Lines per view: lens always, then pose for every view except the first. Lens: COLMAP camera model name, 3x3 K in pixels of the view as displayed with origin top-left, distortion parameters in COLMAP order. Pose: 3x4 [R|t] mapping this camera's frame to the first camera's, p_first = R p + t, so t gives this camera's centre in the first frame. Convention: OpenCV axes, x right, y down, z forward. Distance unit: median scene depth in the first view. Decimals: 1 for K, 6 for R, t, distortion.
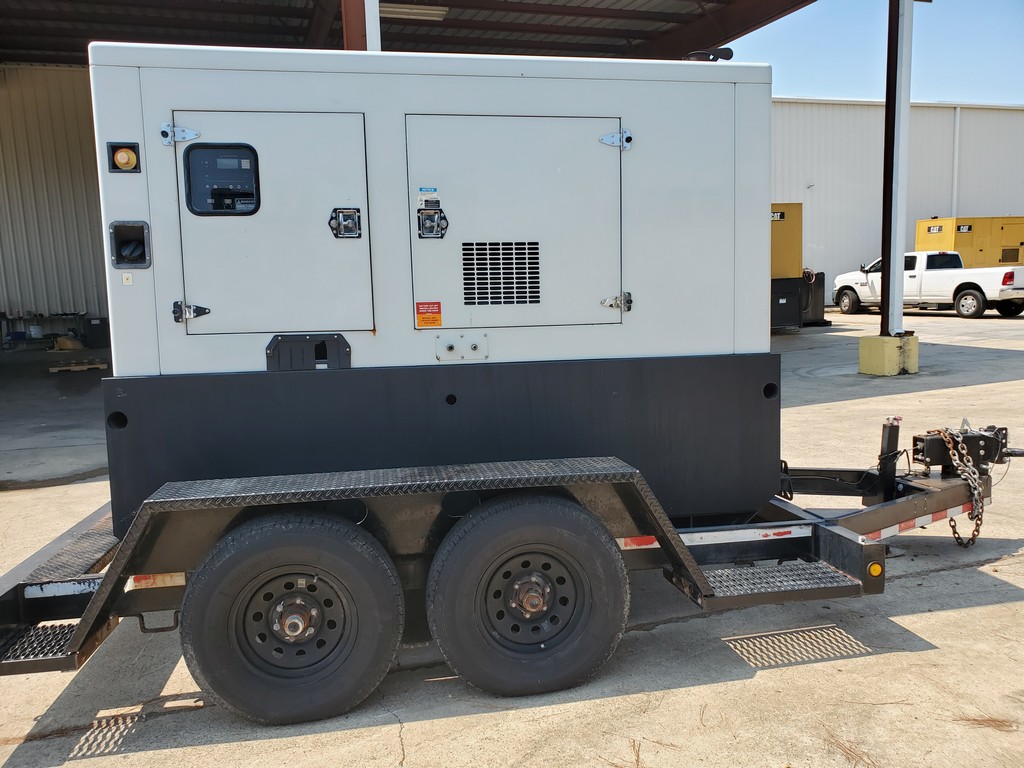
lens RADIAL K [[805.4, 0, 511.8], [0, 805.4, 388.7], [0, 0, 1]] dist [-0.000914, 0.009913]
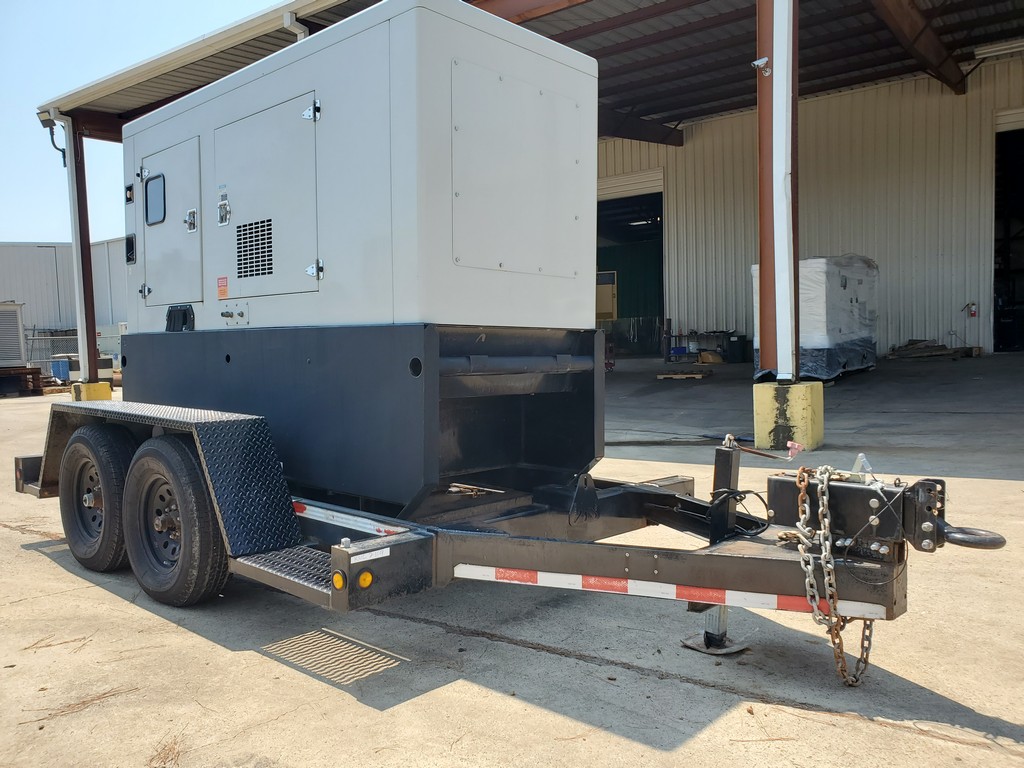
lens RADIAL K [[805.4, 0, 500.3], [0, 805.4, 398.5], [0, 0, 1]] dist [-0.000914, 0.009913]
pose [[0.587396, 0.069147, -0.806340, 1.144203], [-0.087443, 0.995933, 0.021706, 0.012055], [0.804562, 0.057759, 0.591053, 0.625010]]
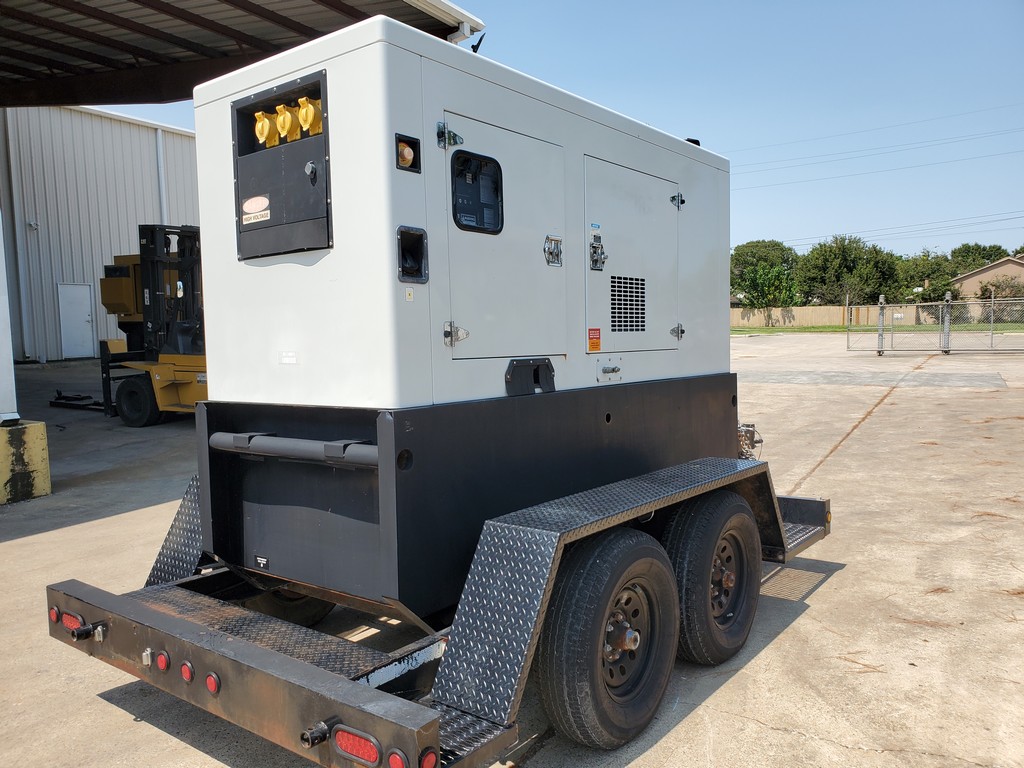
lens RADIAL K [[805.4, 0, 522.1], [0, 805.4, 387.7], [0, 0, 1]] dist [-0.000914, 0.009913]
pose [[0.737912, -0.030071, 0.674226, -0.904875], [0.066443, 0.997391, -0.028234, -0.004390], [-0.671618, 0.065632, 0.737985, 0.273286]]
